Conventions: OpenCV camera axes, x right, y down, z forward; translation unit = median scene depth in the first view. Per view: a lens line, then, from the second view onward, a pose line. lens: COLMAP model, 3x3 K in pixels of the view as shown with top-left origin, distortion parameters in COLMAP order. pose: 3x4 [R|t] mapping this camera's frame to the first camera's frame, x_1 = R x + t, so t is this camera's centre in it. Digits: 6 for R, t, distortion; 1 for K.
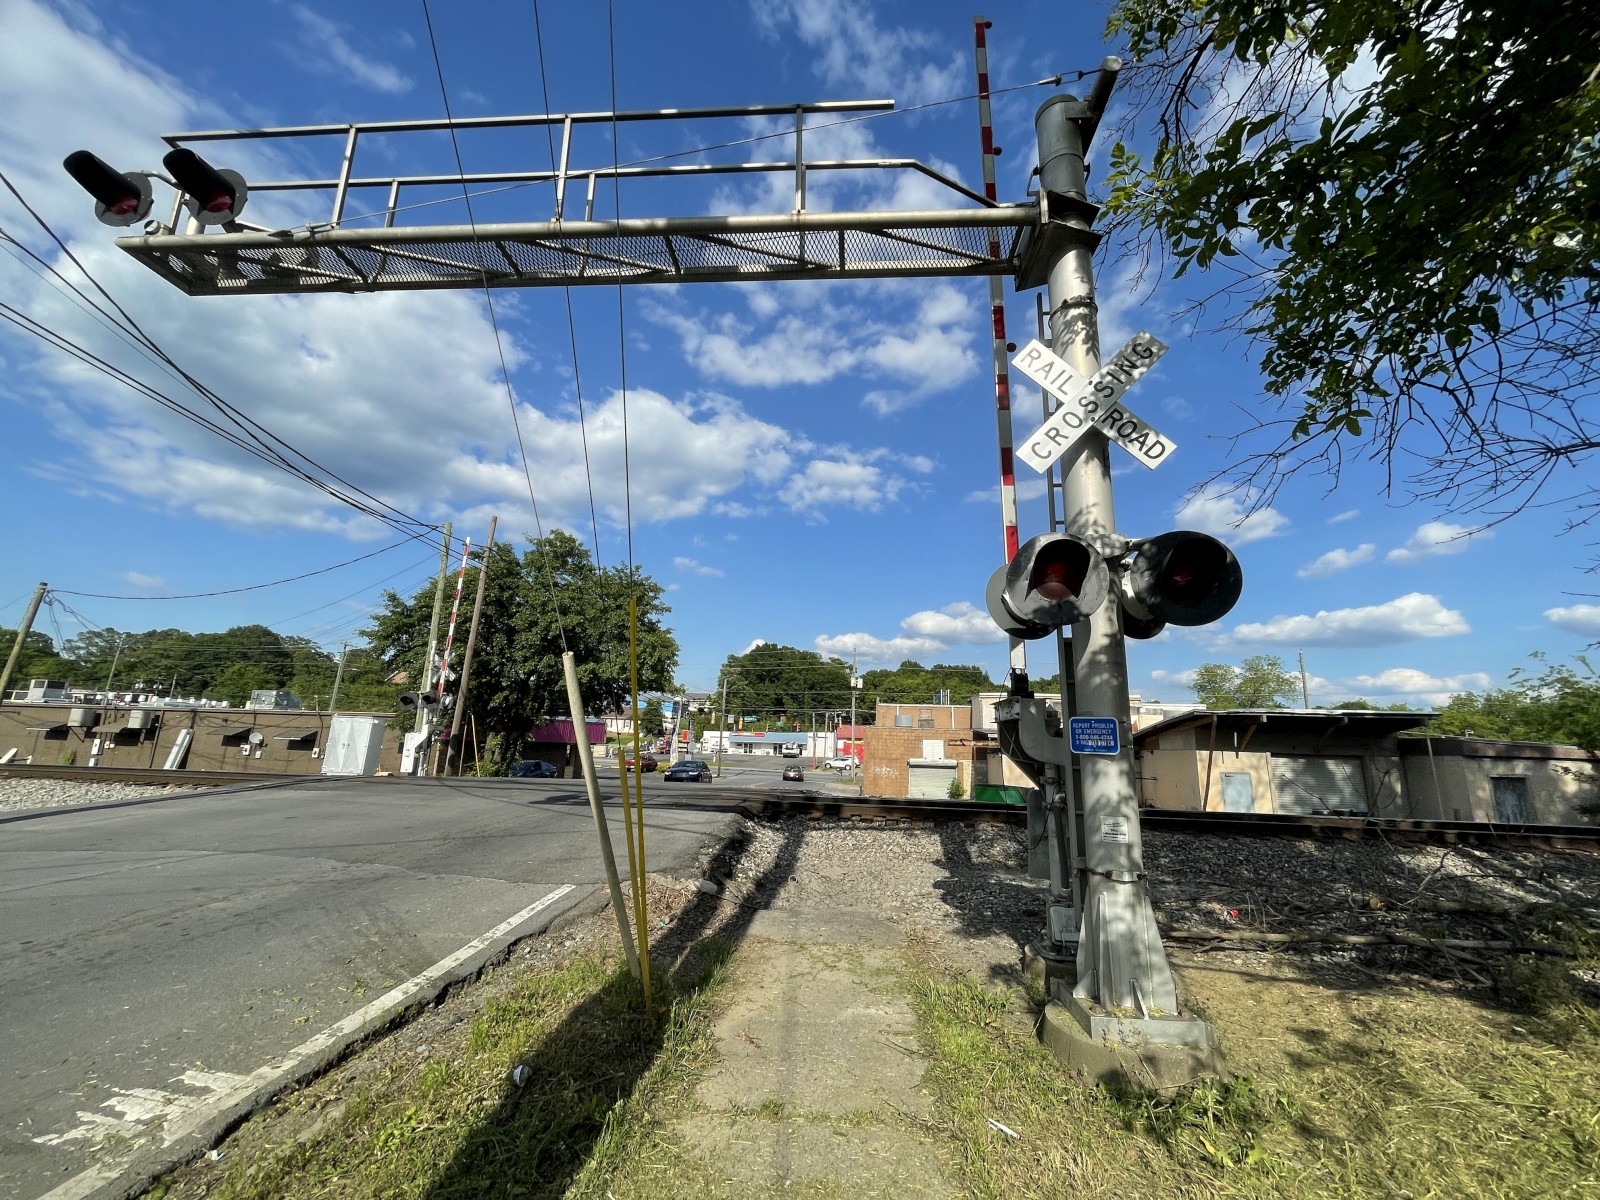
lens RADIAL K [[646.2, 0, 804.5], [0, 646.2, 598.5], [0, 0, 1]] dist [-0.002530, 0.000133]
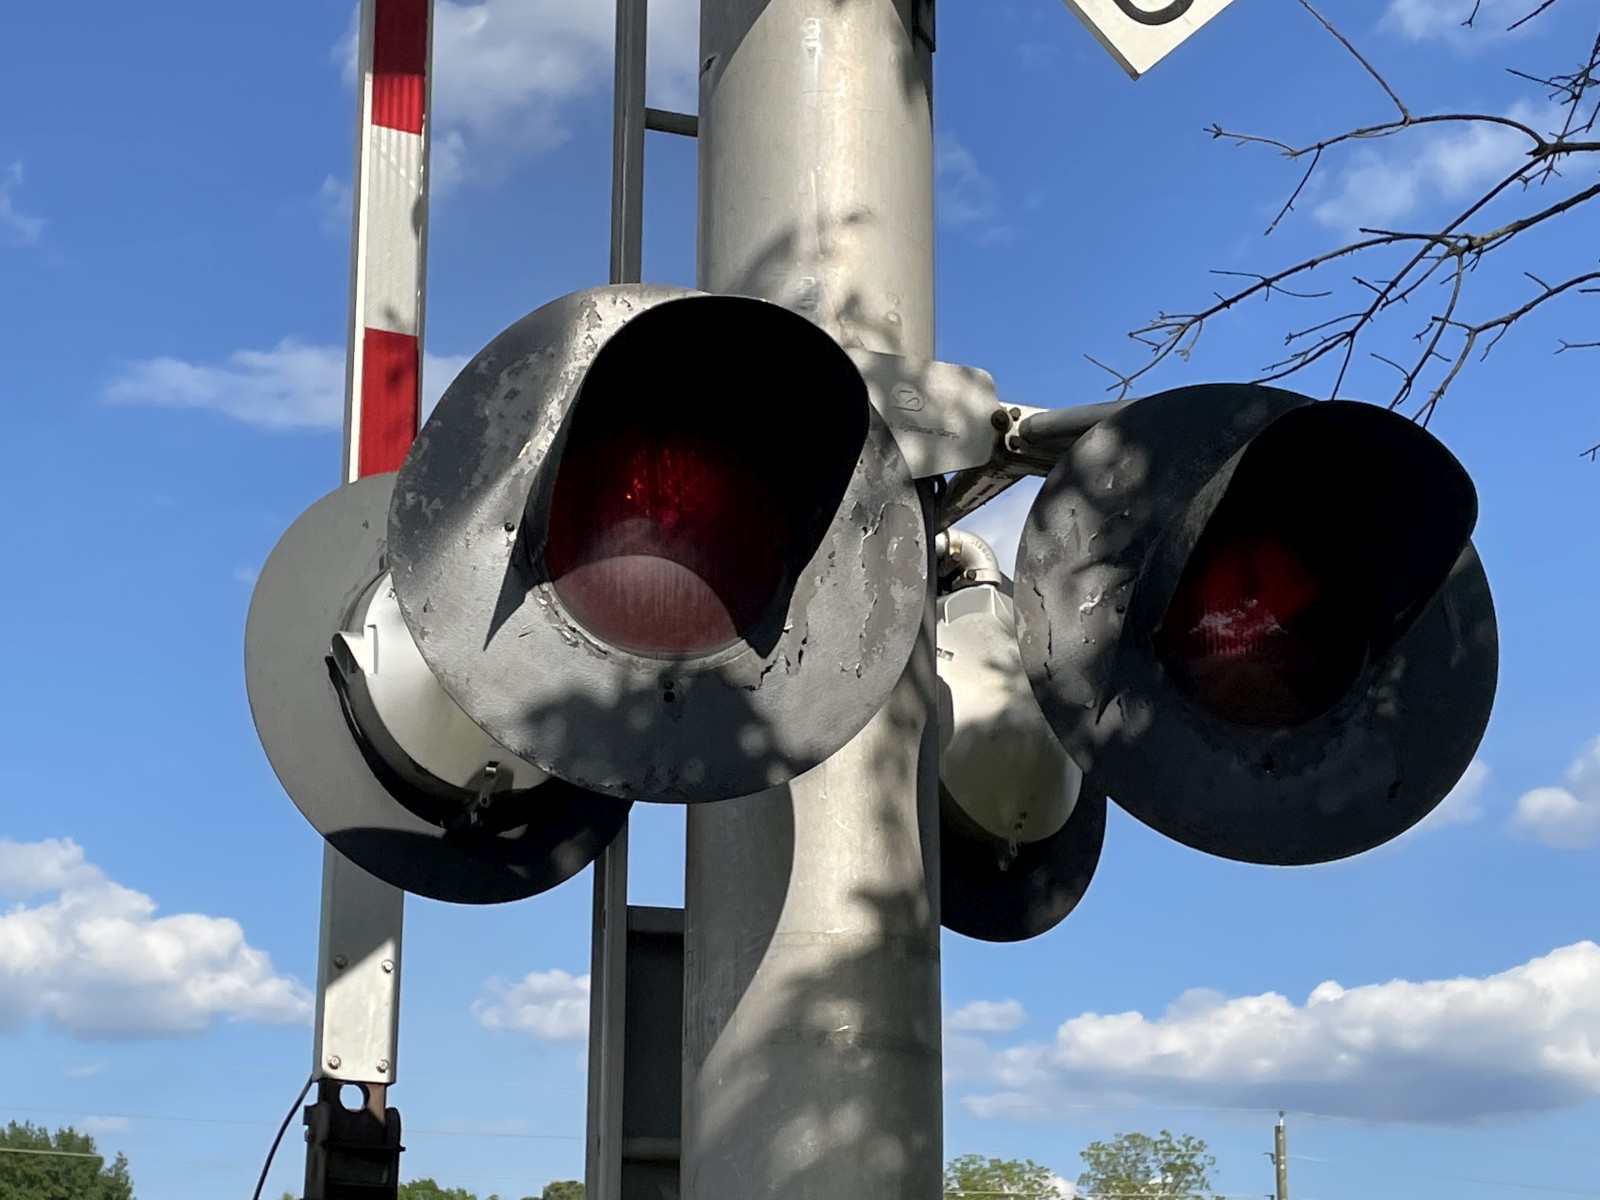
lens RADIAL K [[2853.6, 0, 800.0], [0, 2853.6, 600.0], [0, 0, 1]] dist [0.202529, 0.045359]
pose [[0.876887, 0.126730, 0.463691, 0.046936], [-0.090637, 0.990909, -0.099419, 0.042445], [-0.472075, 0.045152, 0.880401, 0.217670]]
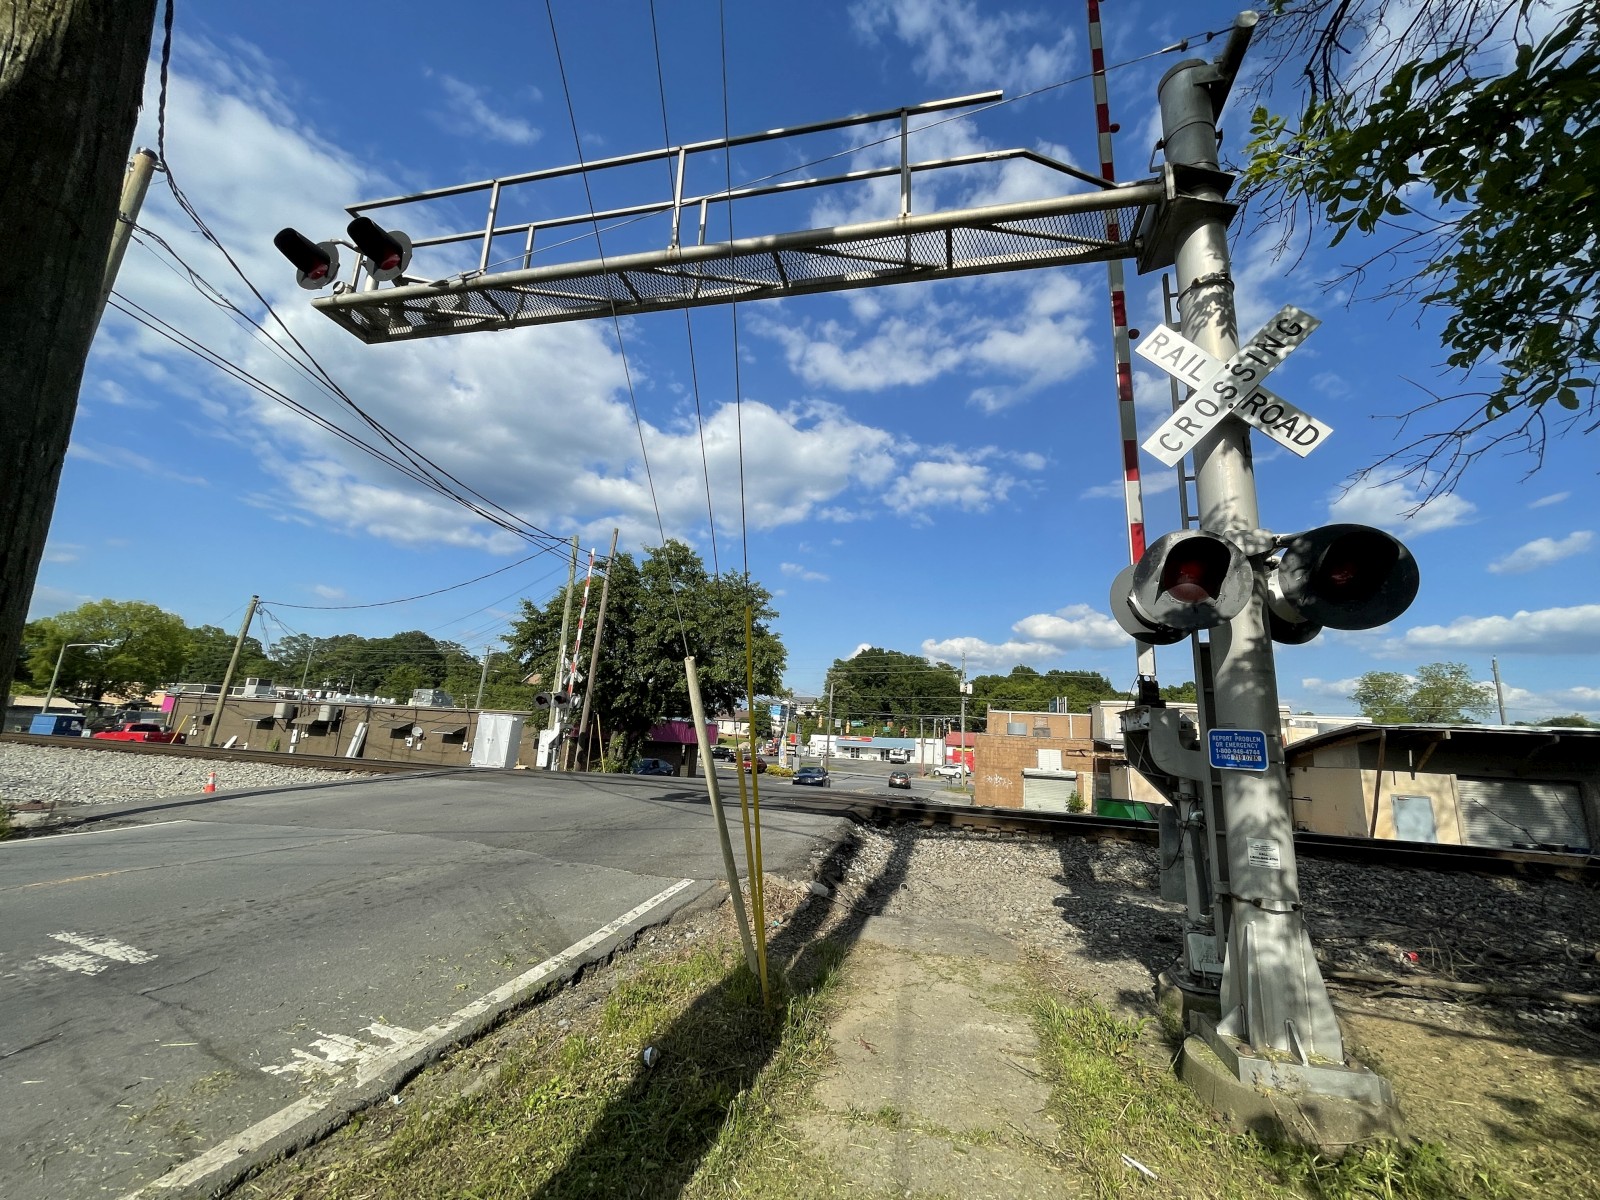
lens RADIAL K [[646.2, 0, 804.5], [0, 646.2, 598.5], [0, 0, 1]] dist [-0.002530, 0.000133]
pose [[0.986766, -0.010919, -0.161785, -0.005954], [0.009833, 0.999923, -0.007511, -0.001132], [0.161855, 0.005821, 0.986797, -0.004469]]
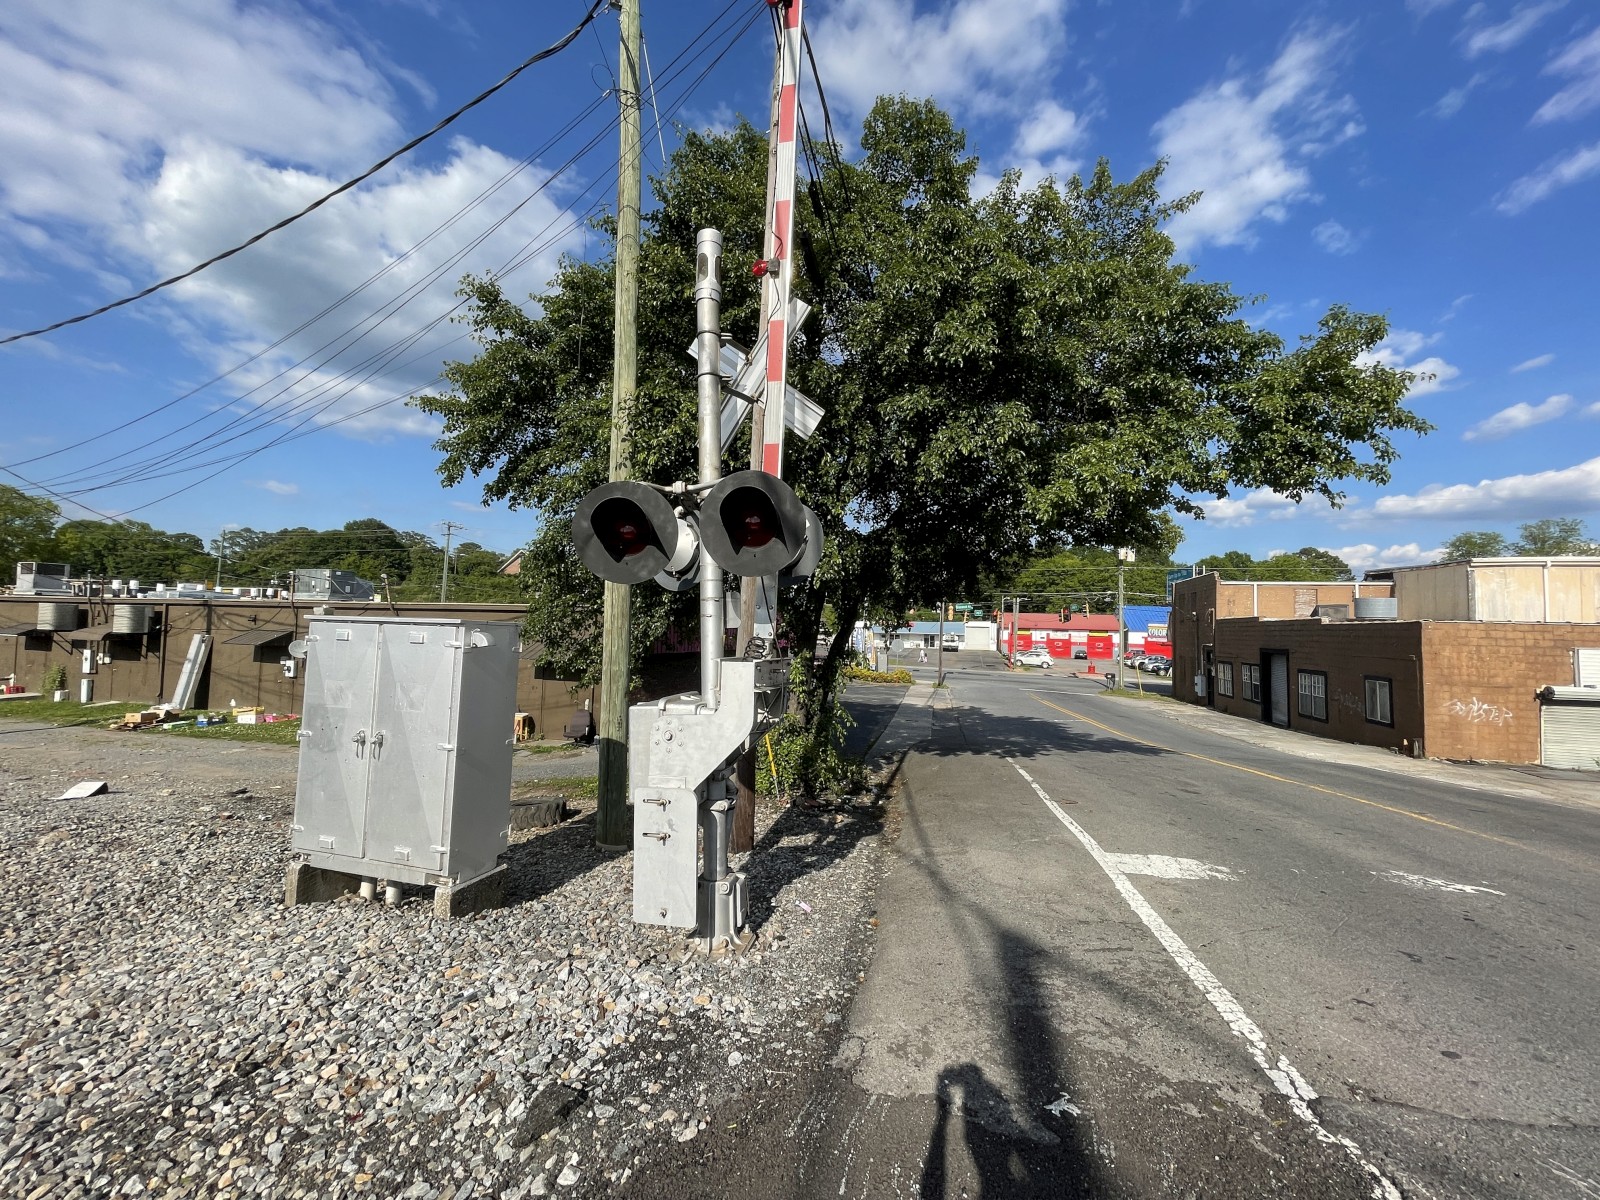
lens RADIAL K [[643.0, 0, 799.1], [0, 643.0, 601.7], [0, 0, 1]] dist [-0.003557, -0.000384]
pose [[0.990871, -0.011703, -0.134307, -1.663175], [0.035115, 0.984243, 0.173301, 0.456278], [0.130162, -0.176435, 0.975668, 2.538313]]
